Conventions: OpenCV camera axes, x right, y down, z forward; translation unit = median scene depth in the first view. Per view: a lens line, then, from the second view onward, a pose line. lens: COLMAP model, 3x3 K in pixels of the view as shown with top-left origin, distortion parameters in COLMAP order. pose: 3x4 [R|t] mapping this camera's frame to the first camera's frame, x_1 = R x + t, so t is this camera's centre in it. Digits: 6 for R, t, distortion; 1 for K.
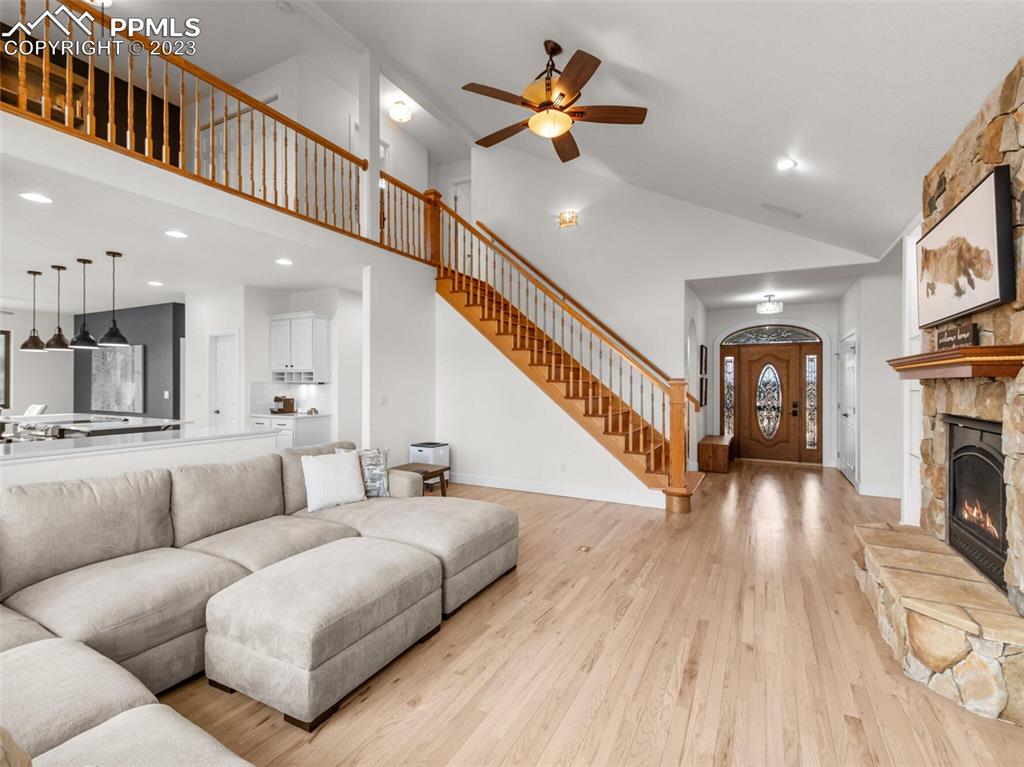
lens RADIAL K [[469.3, 0, 512.9], [0, 469.3, 385.5], [0, 0, 1]] dist [0.013702, 0.000238]
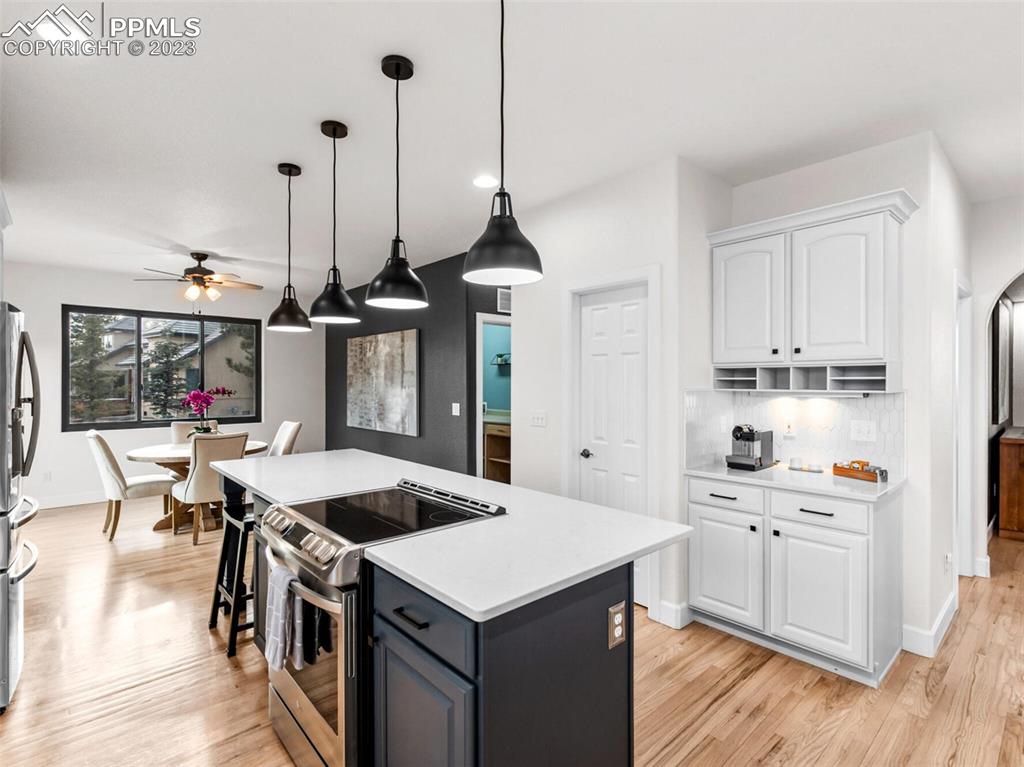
lens RADIAL K [[497.0, 0, 509.8], [0, 497.0, 382.8], [0, 0, 1]] dist [0.019085, 0.002343]
pose [[0.934675, -0.003688, -0.355484, -0.426060], [0.002997, 0.999992, -0.002495, -0.011657], [0.355491, 0.001266, 0.934679, 0.418775]]
